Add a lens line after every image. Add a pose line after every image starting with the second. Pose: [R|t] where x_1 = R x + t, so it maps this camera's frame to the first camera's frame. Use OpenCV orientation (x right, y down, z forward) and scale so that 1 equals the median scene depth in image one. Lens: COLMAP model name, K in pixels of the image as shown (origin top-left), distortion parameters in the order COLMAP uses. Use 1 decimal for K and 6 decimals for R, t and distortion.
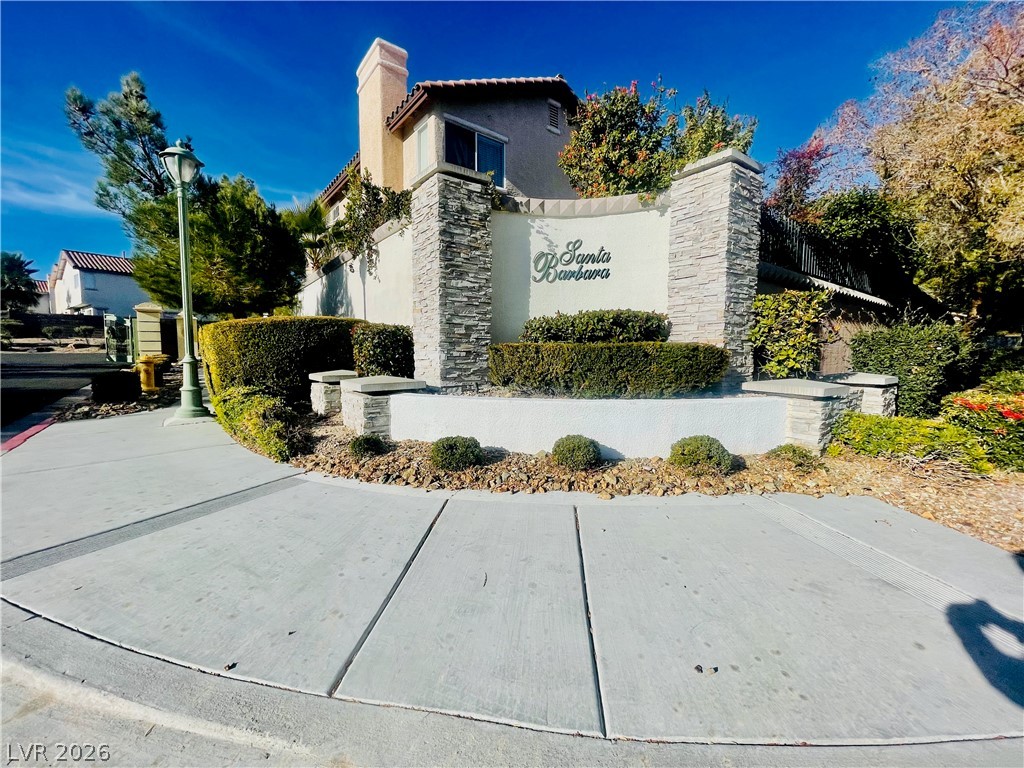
lens RADIAL K [[412.3, 0, 510.3], [0, 412.3, 382.8], [0, 0, 1]] dist [-0.002788, -0.000073]
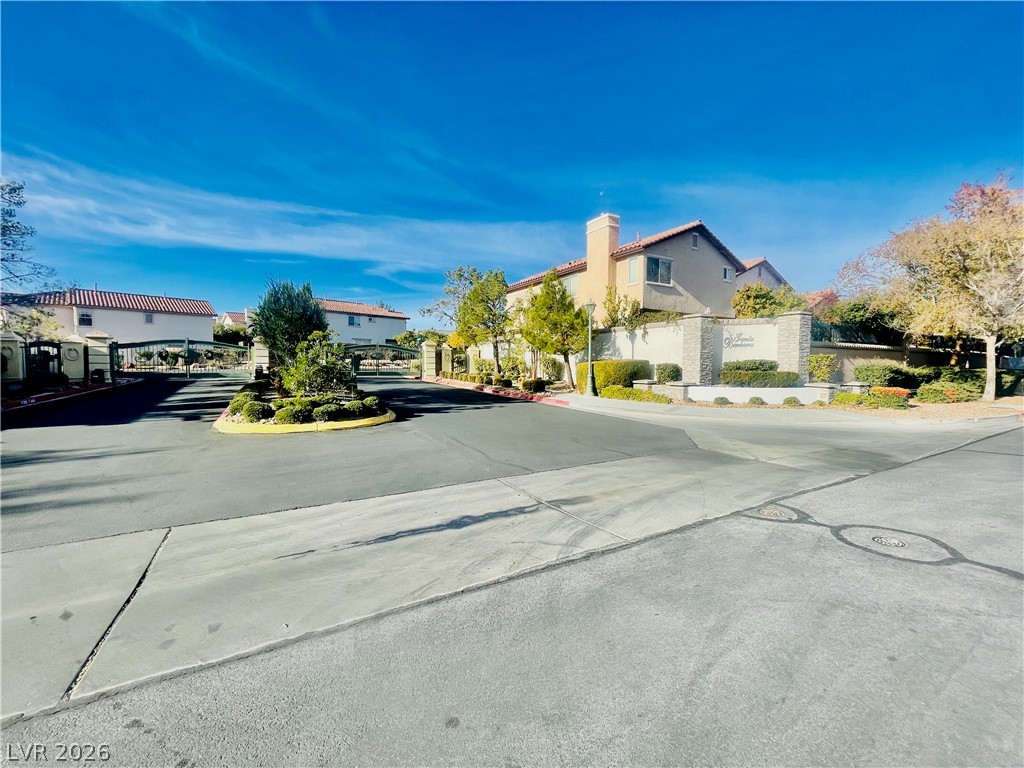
lens RADIAL K [[412.3, 0, 513.0], [0, 412.3, 385.1], [0, 0, 1]] dist [-0.002788, -0.000073]
pose [[0.992329, 0.008290, -0.123345, -1.115035], [-0.011978, 0.999502, -0.029193, 0.113925], [0.123042, 0.030447, 0.991934, -2.121377]]
